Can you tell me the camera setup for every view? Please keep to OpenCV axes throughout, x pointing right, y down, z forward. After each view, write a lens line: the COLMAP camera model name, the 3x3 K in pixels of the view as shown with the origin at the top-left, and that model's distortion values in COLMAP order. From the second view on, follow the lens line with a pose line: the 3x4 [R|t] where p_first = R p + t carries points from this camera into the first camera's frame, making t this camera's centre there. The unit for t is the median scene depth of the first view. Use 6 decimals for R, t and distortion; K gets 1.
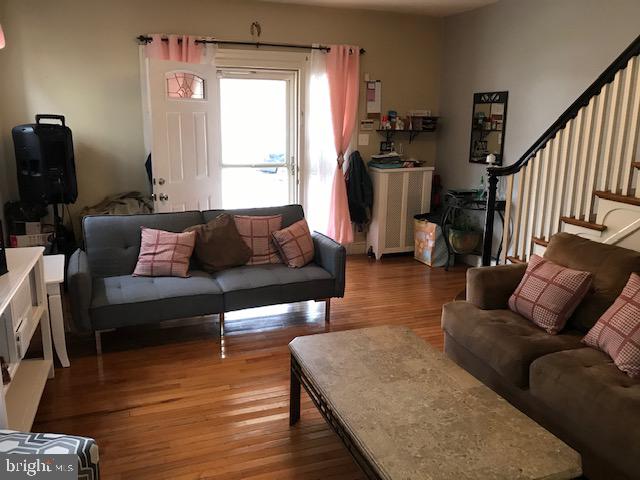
lens RADIAL K [[529.4, 0, 311.6], [0, 529.4, 233.6], [0, 0, 1]] dist [0.025633, -0.032231]
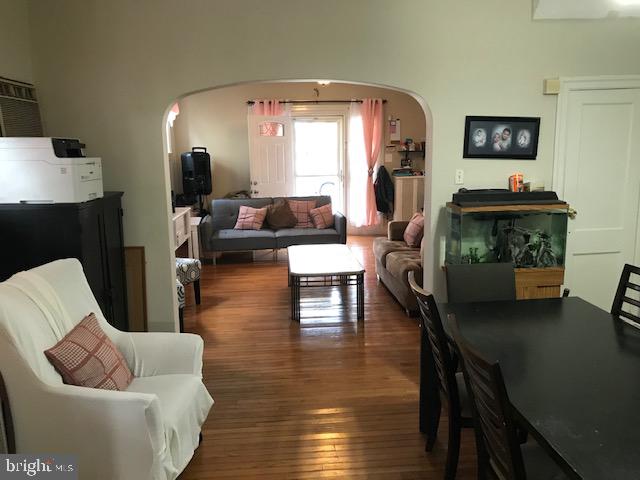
lens RADIAL K [[529.4, 0, 317.6], [0, 529.4, 238.4], [0, 0, 1]] dist [0.025633, -0.032231]
pose [[0.965345, 0.020484, -0.260174, 0.406799], [-0.030291, 0.998971, -0.033741, 0.149153], [0.259215, 0.040453, 0.964972, -0.688332]]
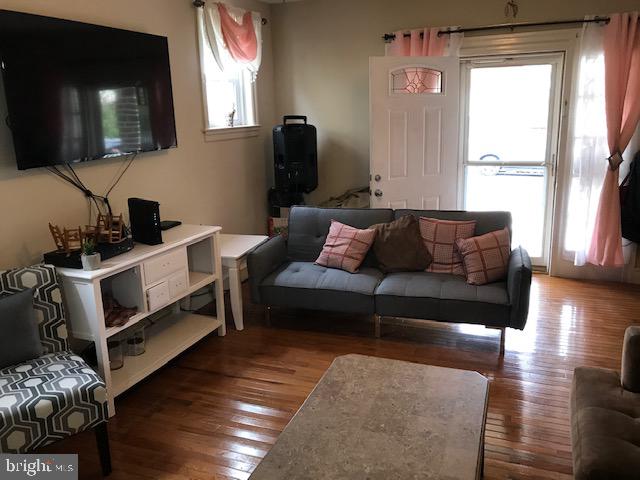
lens RADIAL K [[529.4, 0, 311.7], [0, 529.4, 228.6], [0, 0, 1]] dist [0.025633, -0.032231]
pose [[0.749981, 0.111328, -0.652024, 0.314502], [-0.106936, 0.993174, 0.046575, -0.036047], [0.652758, 0.034795, 0.756767, 0.157569]]
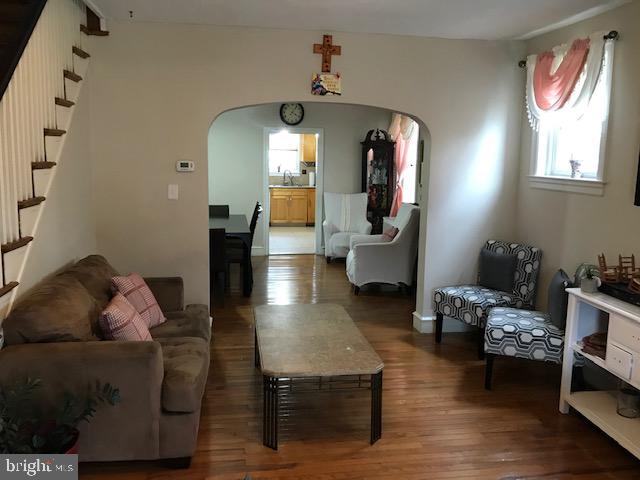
lens RADIAL K [[529.4, 0, 317.8], [0, 529.4, 238.0], [0, 0, 1]] dist [0.025633, -0.032231]
pose [[-0.983019, -0.057239, 0.174348, -0.052759], [0.011092, 0.929836, 0.367806, -0.280087], [-0.183168, 0.363495, -0.913412, 1.206788]]
